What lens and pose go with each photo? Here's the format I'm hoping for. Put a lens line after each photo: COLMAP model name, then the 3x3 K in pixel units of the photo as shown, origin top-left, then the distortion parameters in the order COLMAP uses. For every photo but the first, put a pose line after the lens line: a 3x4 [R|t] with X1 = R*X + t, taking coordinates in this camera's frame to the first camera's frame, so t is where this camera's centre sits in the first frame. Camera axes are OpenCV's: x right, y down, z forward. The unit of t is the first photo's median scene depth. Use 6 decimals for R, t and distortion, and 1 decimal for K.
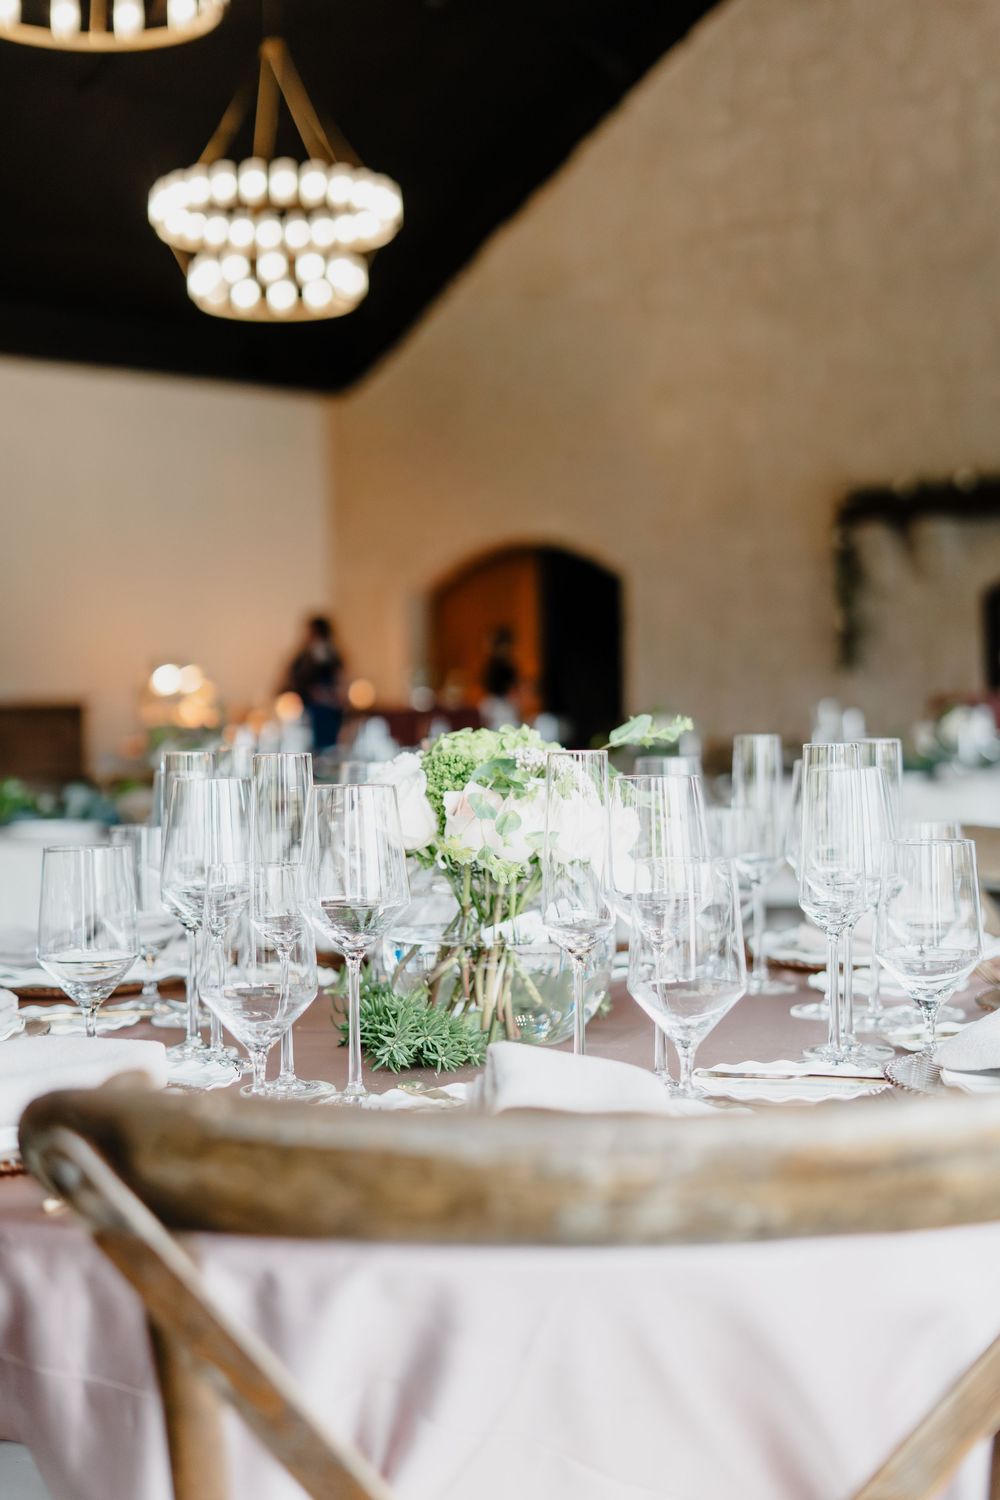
lens RADIAL K [[2151.4, 0, 502.2], [0, 2151.4, 759.6], [0, 0, 1]] dist [-0.010345, 0.000000]
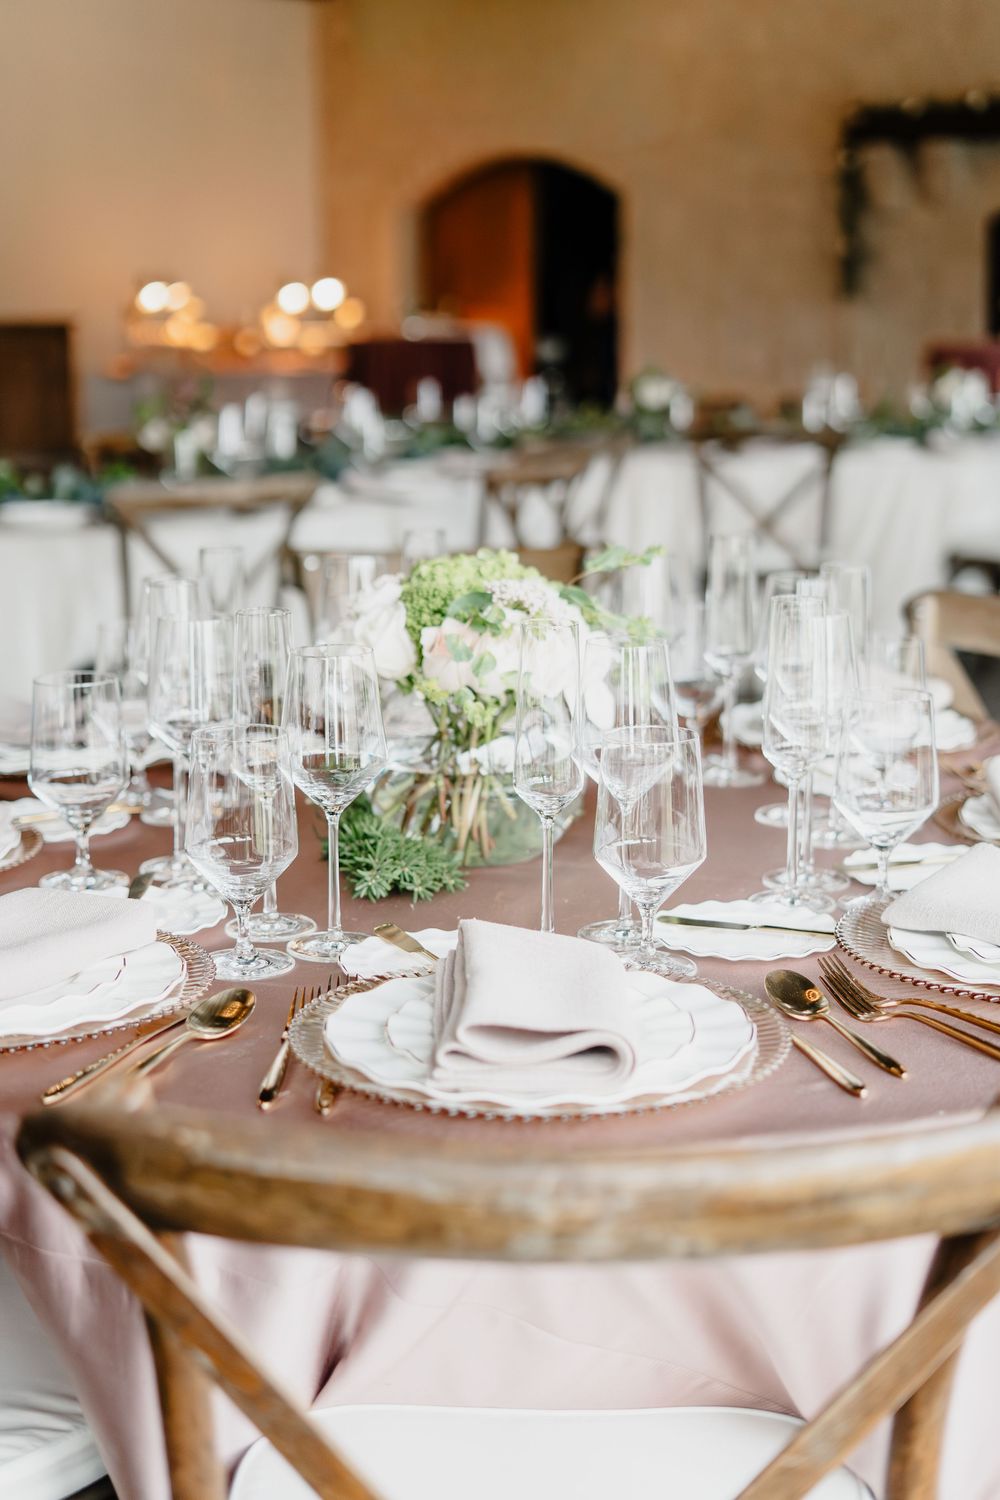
lens RADIAL K [[2151.4, 0, 498.0], [0, 2151.4, 737.7], [0, 0, 1]] dist [-0.010345, 0.000000]
pose [[0.999914, 0.012603, 0.003521, 0.006207], [-0.013008, 0.986628, 0.162468, -0.101516], [-0.001426, -0.162500, 0.986708, -0.023552]]
